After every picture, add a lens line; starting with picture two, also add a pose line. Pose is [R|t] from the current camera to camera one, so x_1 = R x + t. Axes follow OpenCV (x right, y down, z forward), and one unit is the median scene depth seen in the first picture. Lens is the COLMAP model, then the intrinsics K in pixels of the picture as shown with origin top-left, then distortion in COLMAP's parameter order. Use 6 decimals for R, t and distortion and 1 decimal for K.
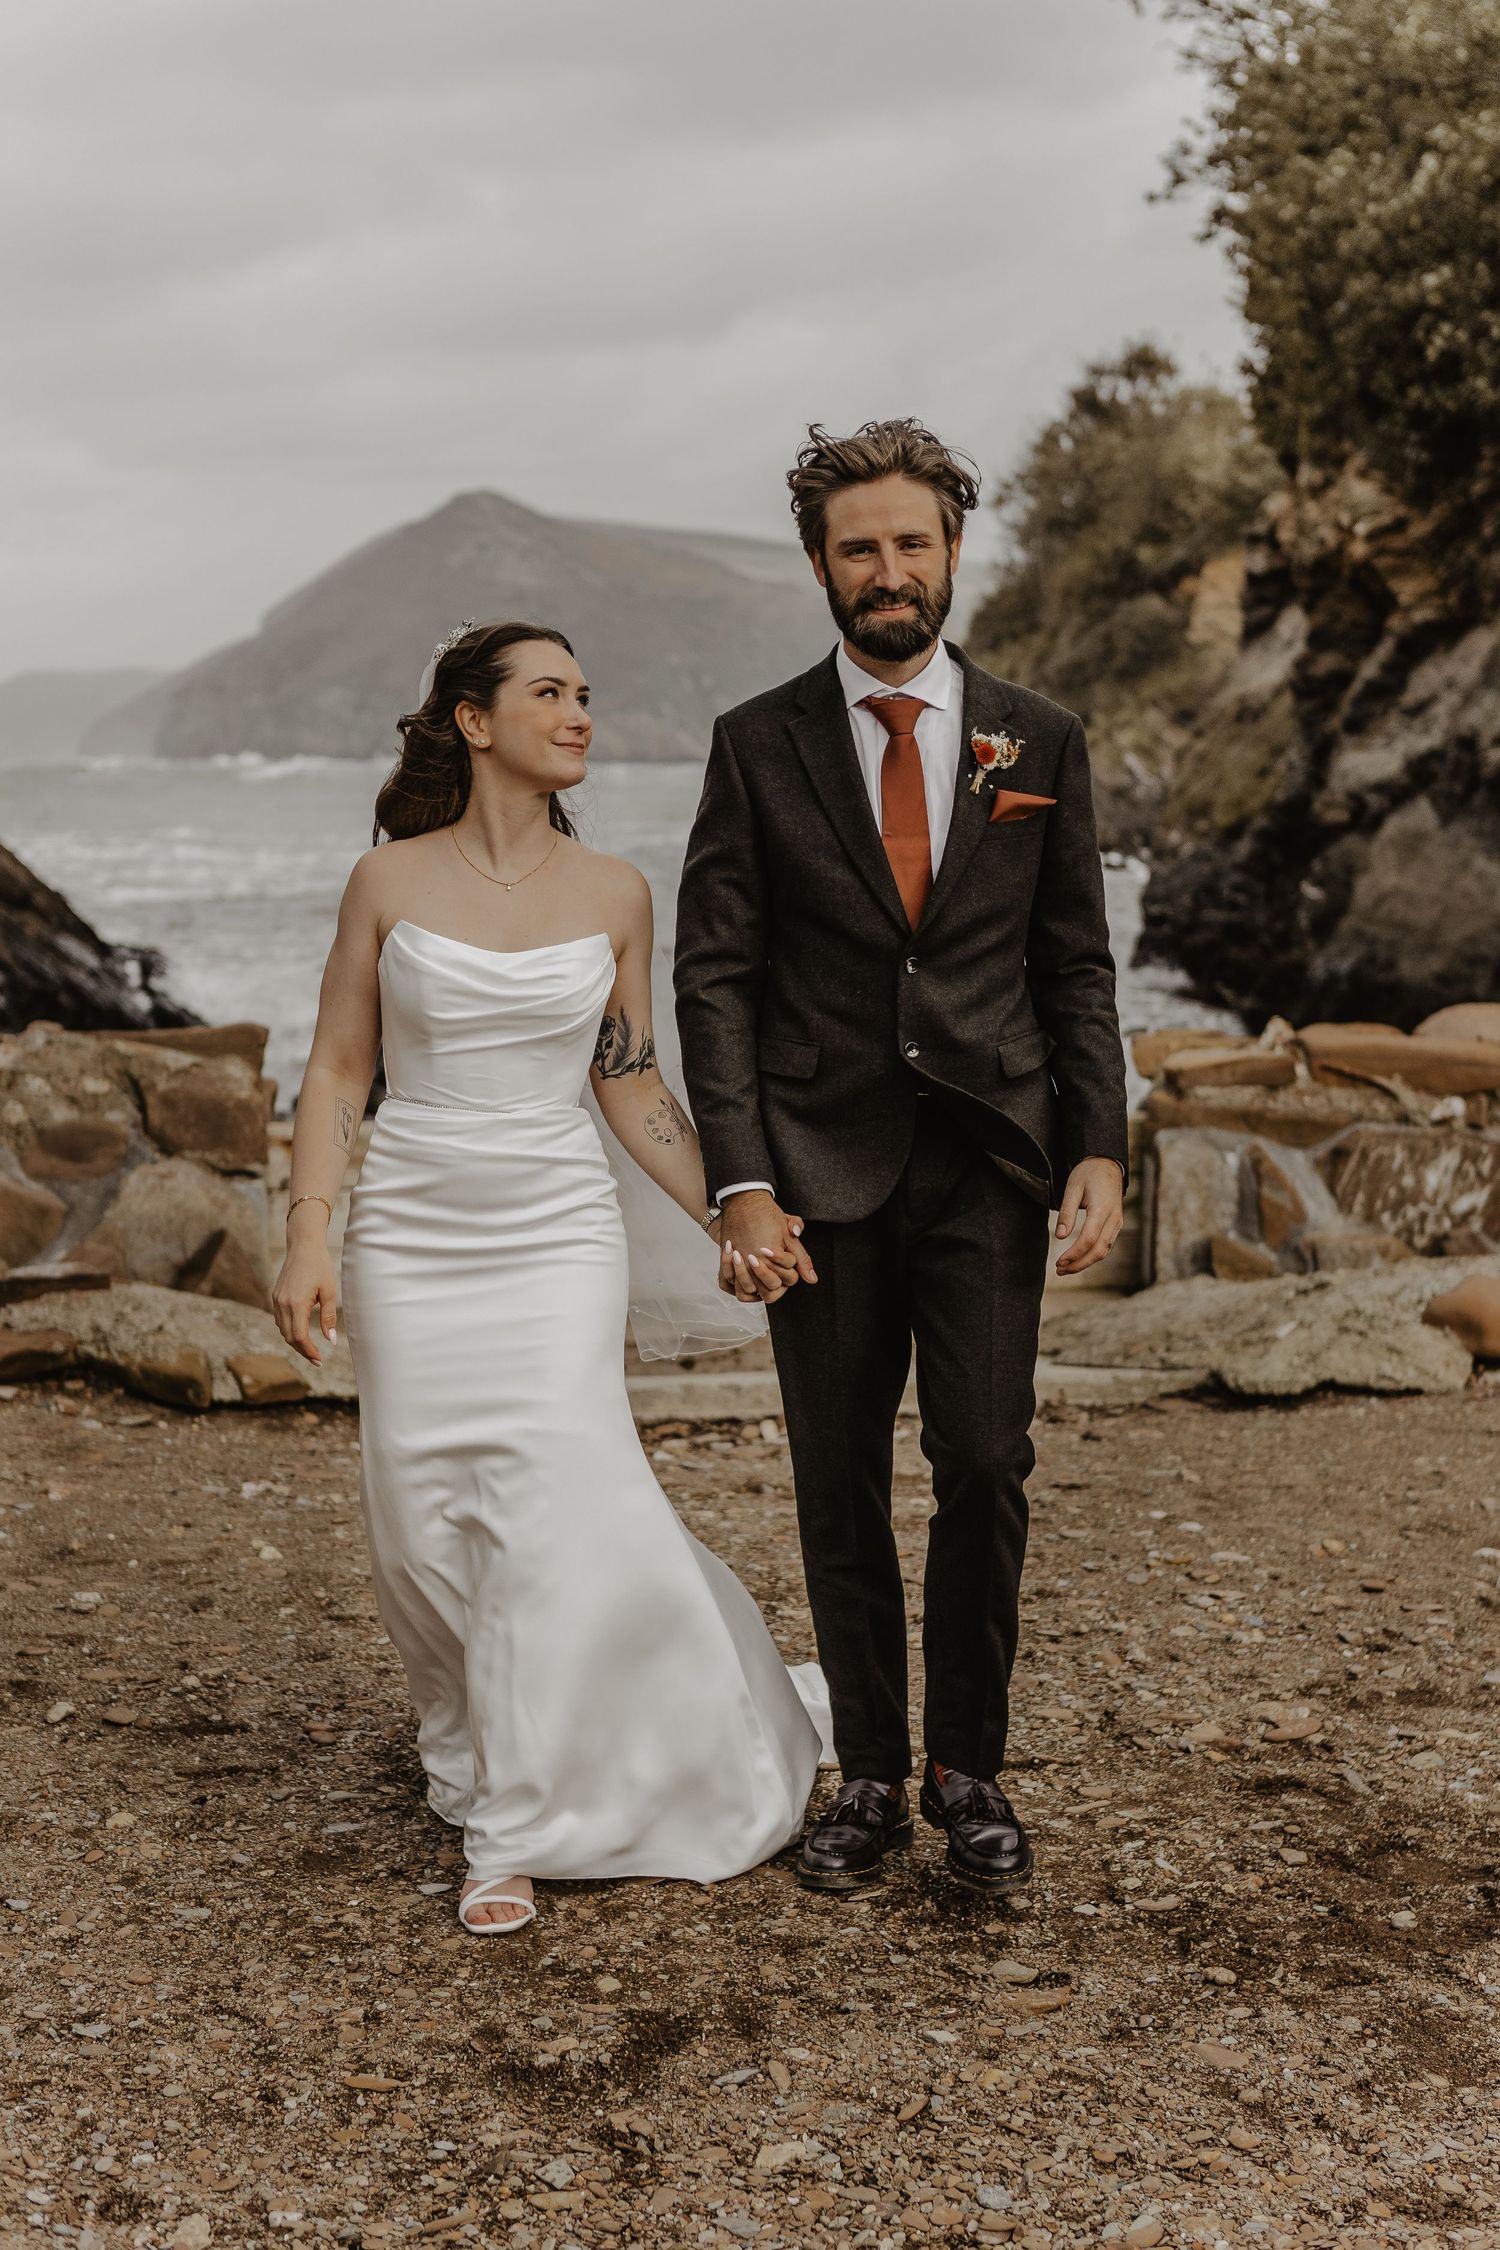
lens RADIAL K [[3679.9, 0, 762.3], [0, 3679.9, 1133.1], [0, 0, 1]] dist [-0.038329, 0.000000]
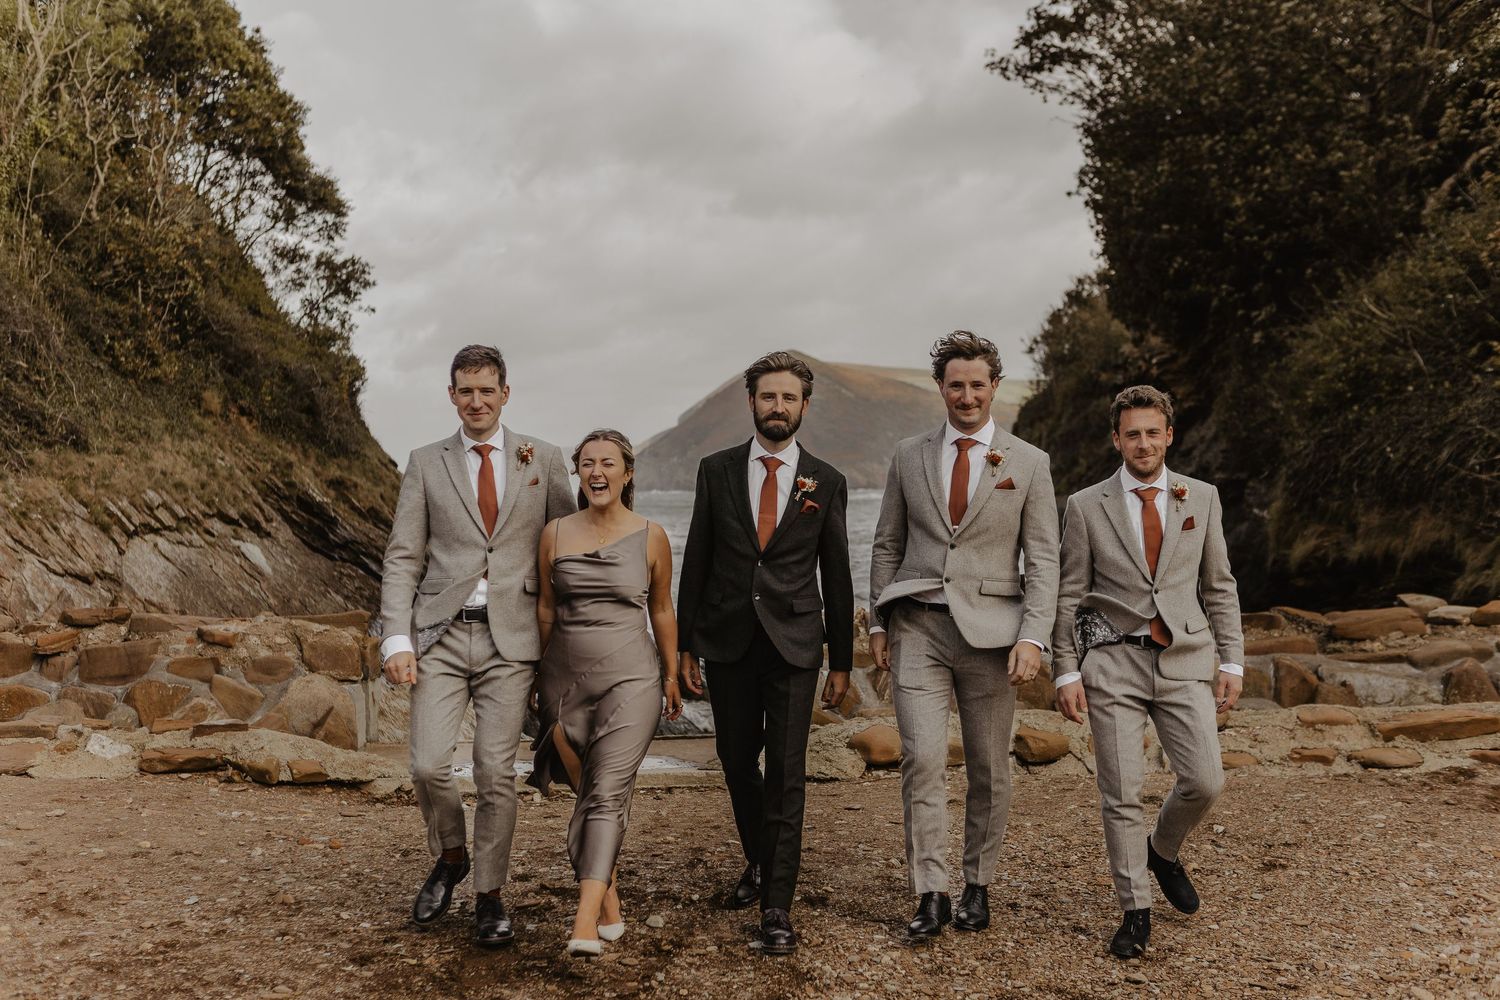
lens RADIAL K [[1974.8, 0, 749.0], [0, 1974.8, 492.6], [0, 0, 1]] dist [0.012054, 0.000000]
pose [[0.988329, -0.017747, -0.151298, 0.255726], [0.002729, 0.995094, -0.098896, 0.015676], [0.152311, 0.097329, 0.983529, -0.113951]]
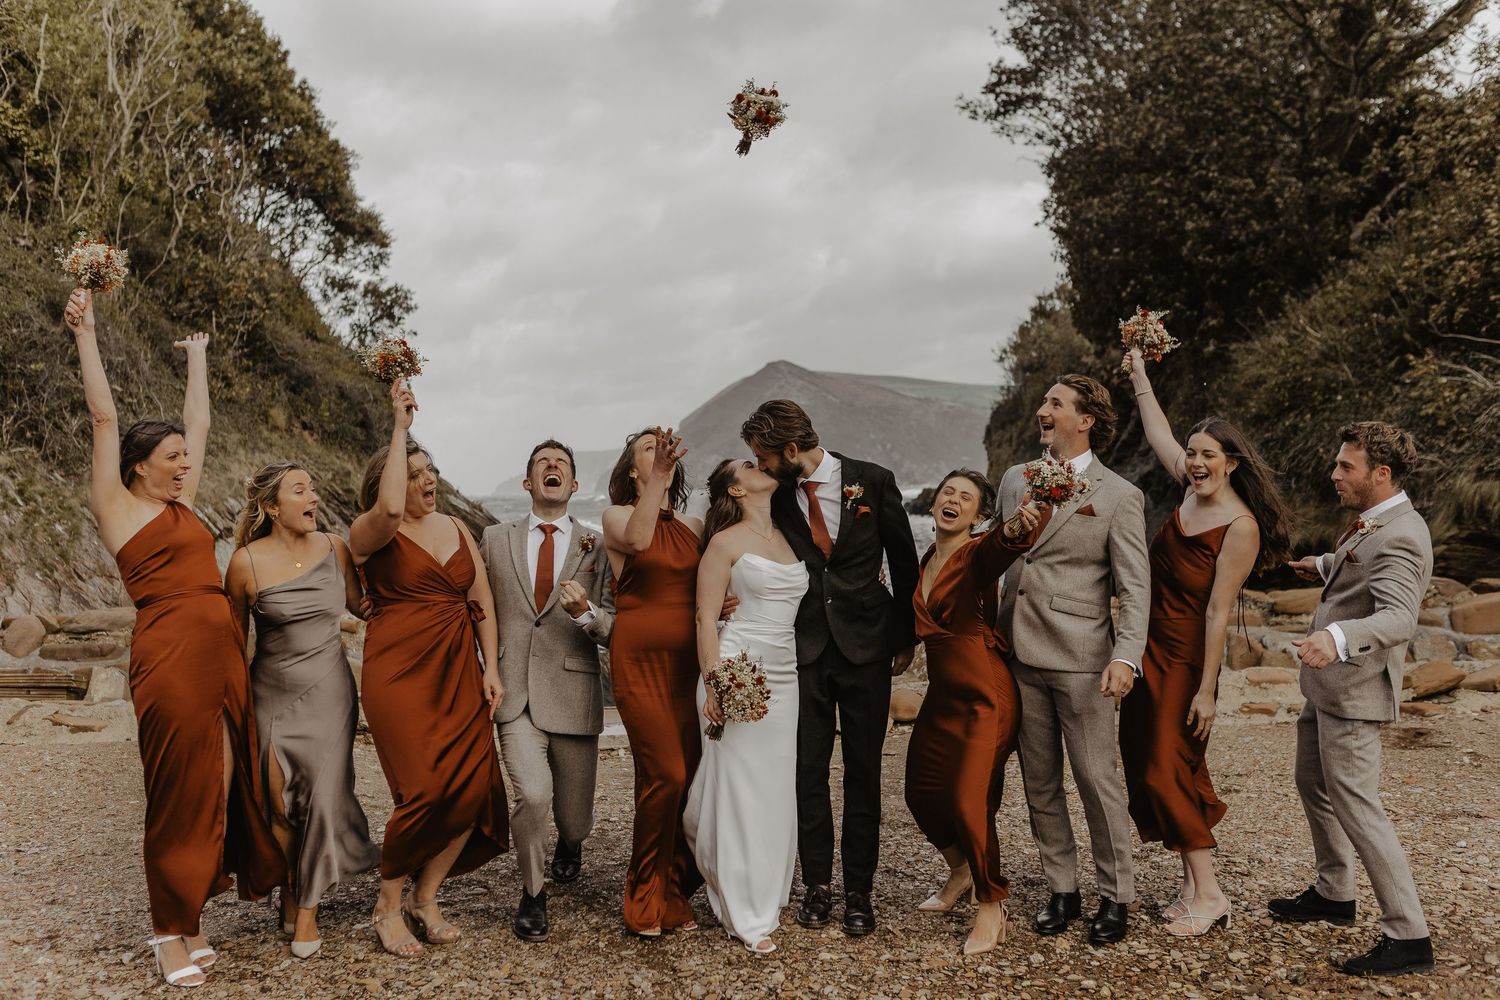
lens RADIAL K [[1861.9, 0, 753.2], [0, 1861.9, 475.0], [0, 0, 1]] dist [0.006908, 0.000000]
pose [[0.989941, -0.031330, -0.137965, 0.238746], [0.016749, 0.994267, -0.105608, 0.022493], [0.140483, 0.102235, 0.984791, -0.258216]]
